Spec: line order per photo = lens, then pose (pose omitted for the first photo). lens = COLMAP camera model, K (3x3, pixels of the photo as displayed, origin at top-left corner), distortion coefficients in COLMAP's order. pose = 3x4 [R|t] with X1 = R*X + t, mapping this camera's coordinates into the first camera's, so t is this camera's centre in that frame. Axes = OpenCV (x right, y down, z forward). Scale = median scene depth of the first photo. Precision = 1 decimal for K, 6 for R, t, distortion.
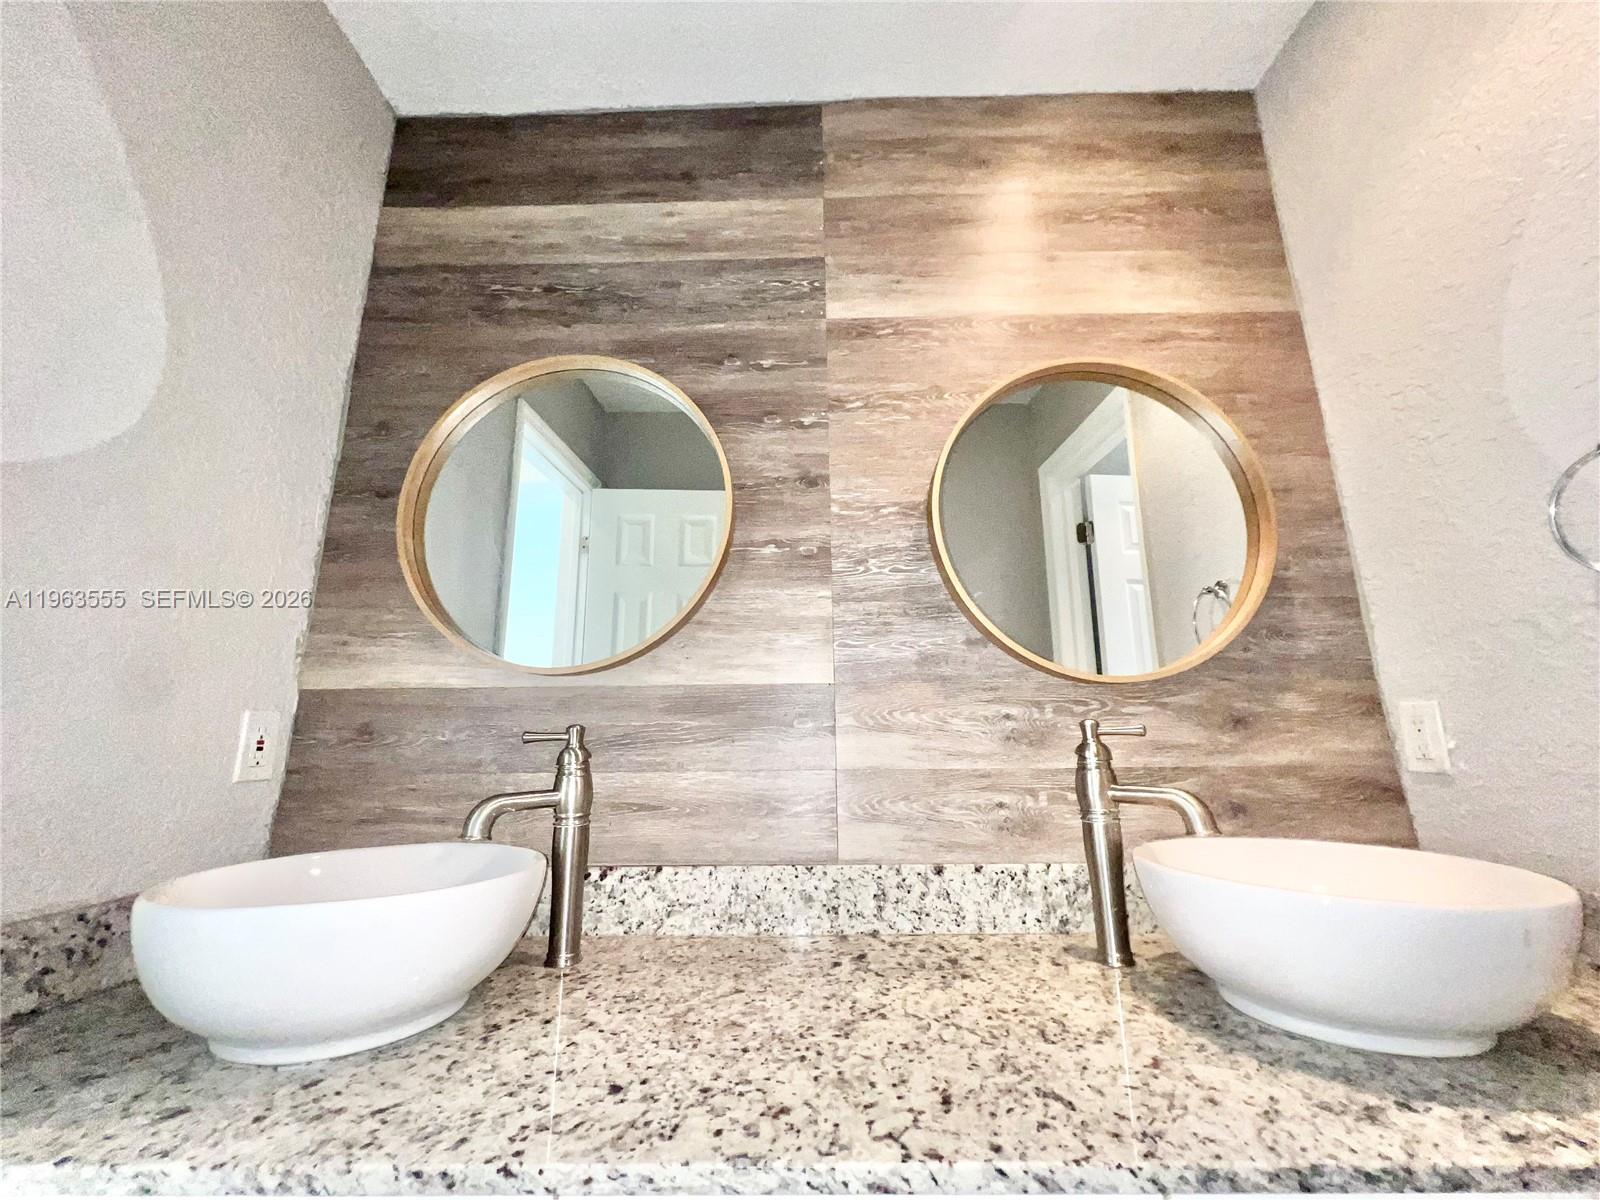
lens RADIAL K [[642.5, 0, 800.7], [0, 642.5, 601.7], [0, 0, 1]] dist [-0.002765, 0.000186]
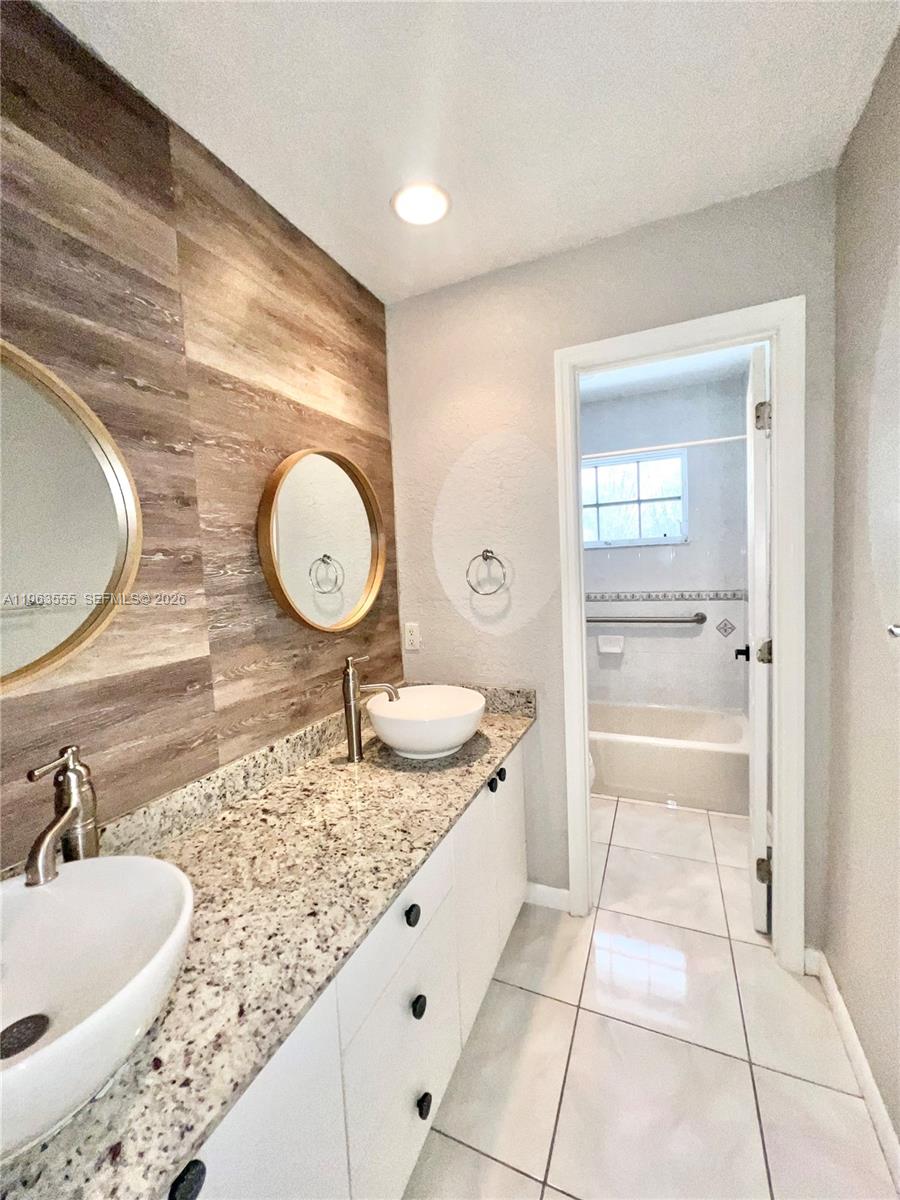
lens RADIAL K [[481.9, 0, 454.3], [0, 481.9, 599.6], [0, 0, 1]] dist [-0.002765, 0.000186]
pose [[0.390783, -0.076077, 0.917334, -0.739192], [-0.168656, 0.973790, 0.152606, -0.258954], [-0.904900, -0.214349, 0.367710, 0.135968]]
